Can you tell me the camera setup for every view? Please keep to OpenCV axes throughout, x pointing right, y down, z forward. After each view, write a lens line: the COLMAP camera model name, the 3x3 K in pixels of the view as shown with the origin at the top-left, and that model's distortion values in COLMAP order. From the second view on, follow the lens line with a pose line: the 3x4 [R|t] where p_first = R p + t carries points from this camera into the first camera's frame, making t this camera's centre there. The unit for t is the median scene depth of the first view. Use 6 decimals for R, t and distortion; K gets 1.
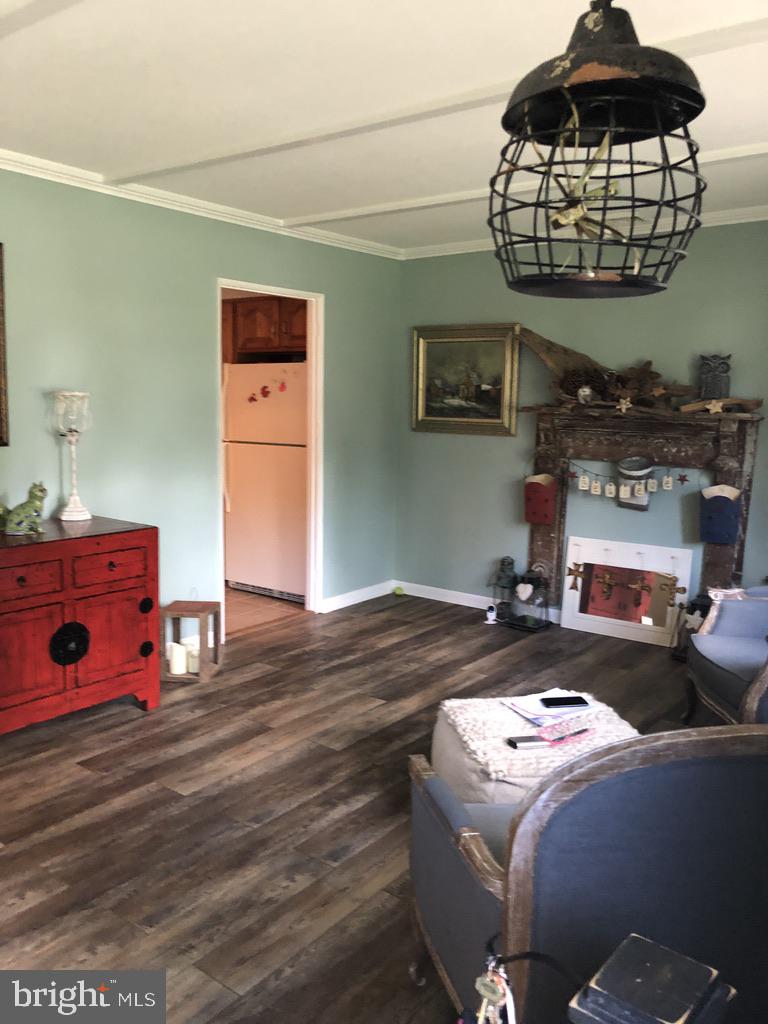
lens RADIAL K [[837.7, 0, 381.7], [0, 837.7, 510.6], [0, 0, 1]] dist [0.048128, -0.062872]
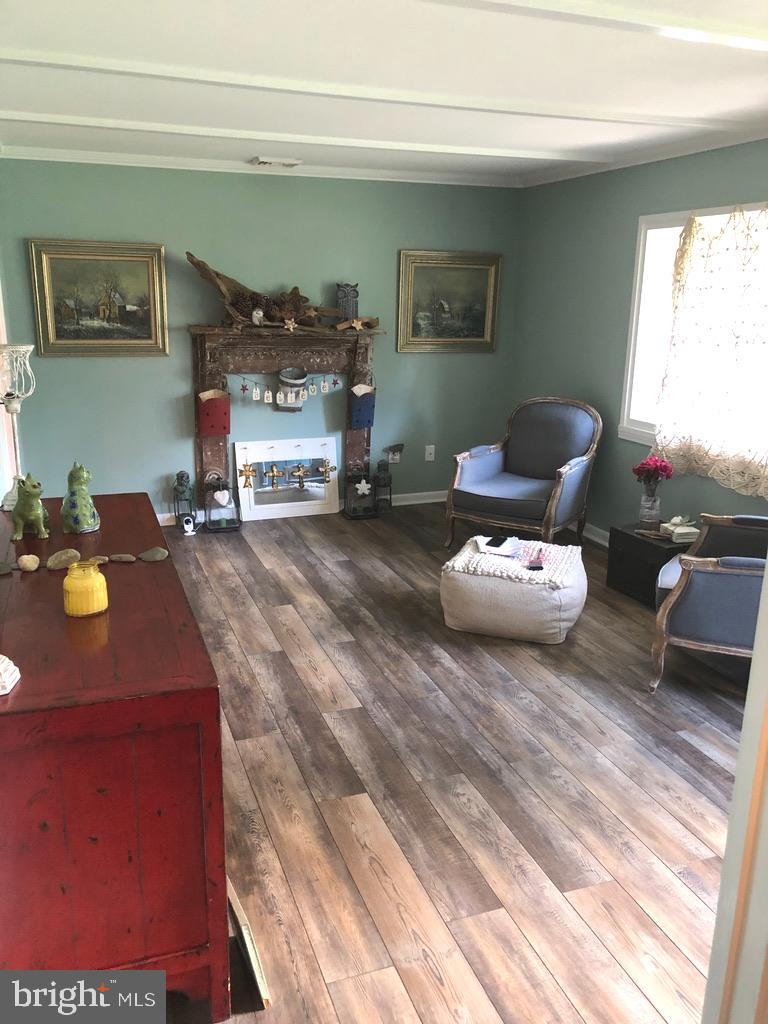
lens RADIAL K [[837.7, 0, 382.6], [0, 837.7, 513.4], [0, 0, 1]] dist [0.048128, -0.062872]
pose [[0.524684, -0.221798, 0.821895, -0.674206], [0.110739, 0.975042, 0.192432, -0.077741], [-0.844064, -0.009951, 0.536151, 0.237477]]
